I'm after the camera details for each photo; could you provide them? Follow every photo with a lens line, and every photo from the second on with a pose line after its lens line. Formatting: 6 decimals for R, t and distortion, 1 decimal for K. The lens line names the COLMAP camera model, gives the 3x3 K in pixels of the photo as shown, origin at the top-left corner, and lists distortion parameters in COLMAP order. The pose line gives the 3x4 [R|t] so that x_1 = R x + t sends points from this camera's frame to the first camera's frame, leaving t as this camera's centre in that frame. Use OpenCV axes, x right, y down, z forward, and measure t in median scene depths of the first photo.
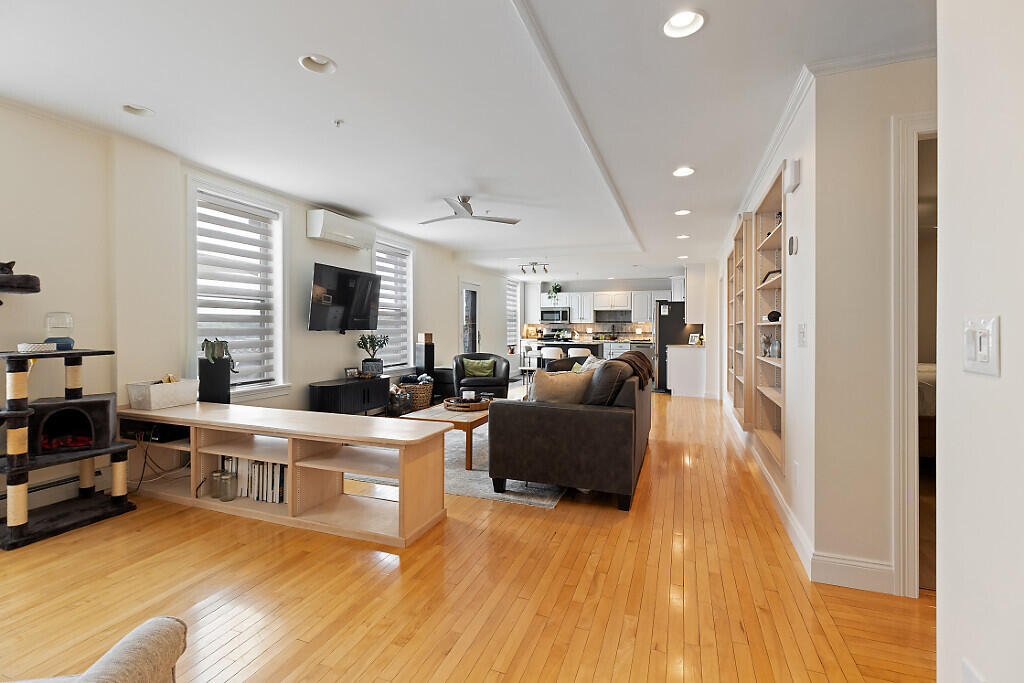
lens RADIAL K [[464.0, 0, 512.6], [0, 464.0, 326.8], [0, 0, 1]] dist [-0.002801, -0.001387]
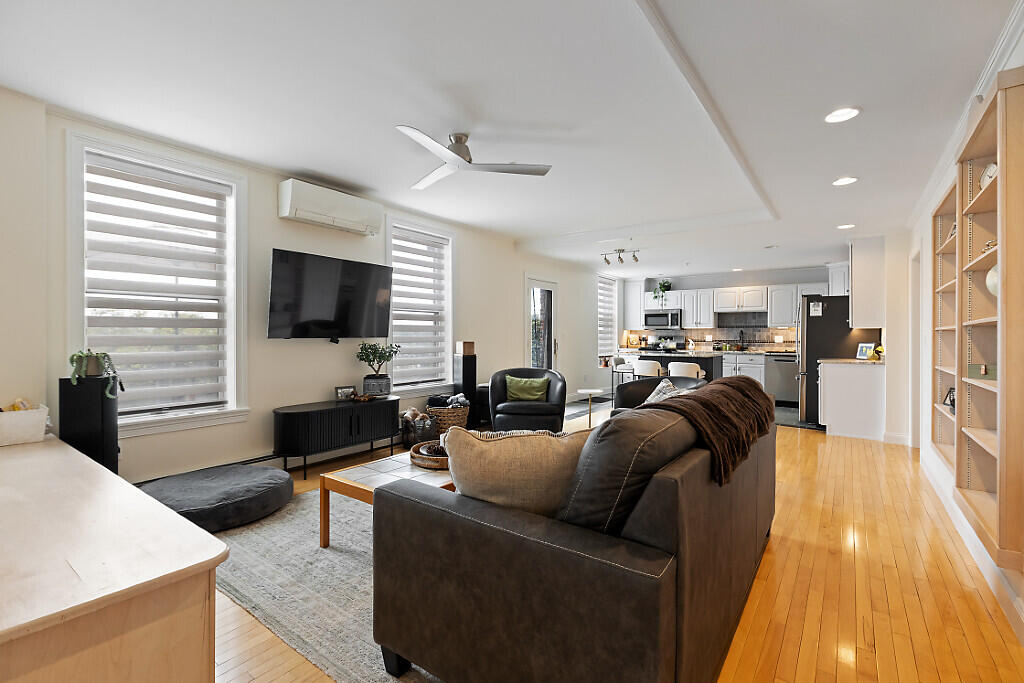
lens RADIAL K [[464.0, 0, 508.1], [0, 464.0, 338.6], [0, 0, 1]] dist [-0.002801, -0.001387]
pose [[0.960300, -0.000191, -0.278970, 0.133589], [0.002755, 0.999957, 0.008800, 0.002275], [0.278957, -0.009219, 0.960259, 0.347494]]
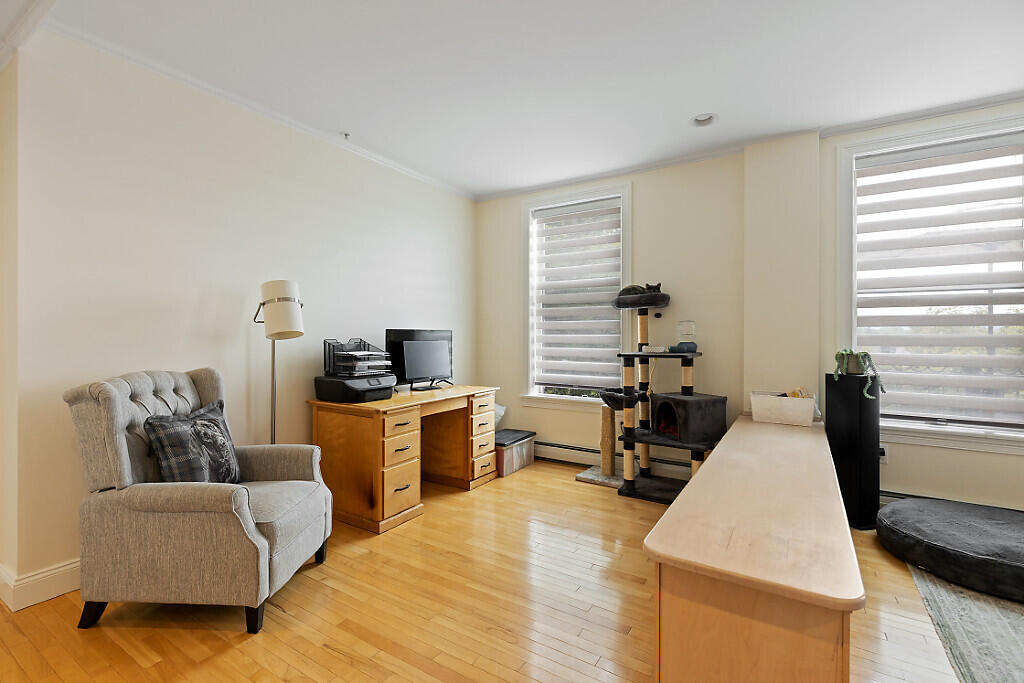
lens RADIAL K [[464.0, 0, 511.9], [0, 464.0, 331.9], [0, 0, 1]] dist [-0.002801, -0.001387]
pose [[-0.223892, -0.005367, -0.974599, 0.151094], [-0.001479, 0.999986, -0.005167, 0.002216], [0.974613, 0.000285, -0.223897, 0.449709]]
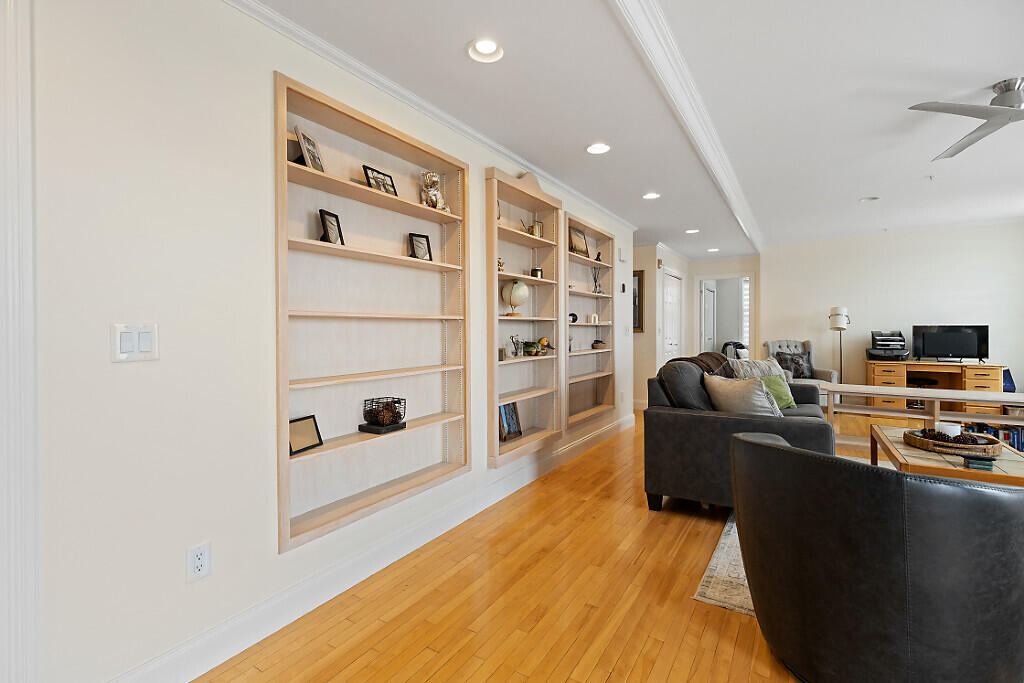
lens RADIAL K [[464.0, 0, 513.9], [0, 464.0, 332.0], [0, 0, 1]] dist [-0.002801, -0.001387]
pose [[-0.979413, -0.002093, 0.201854, 0.219534], [-0.000583, 0.999971, 0.007540, 0.002440], [-0.201864, 0.007267, -0.979387, 0.870202]]
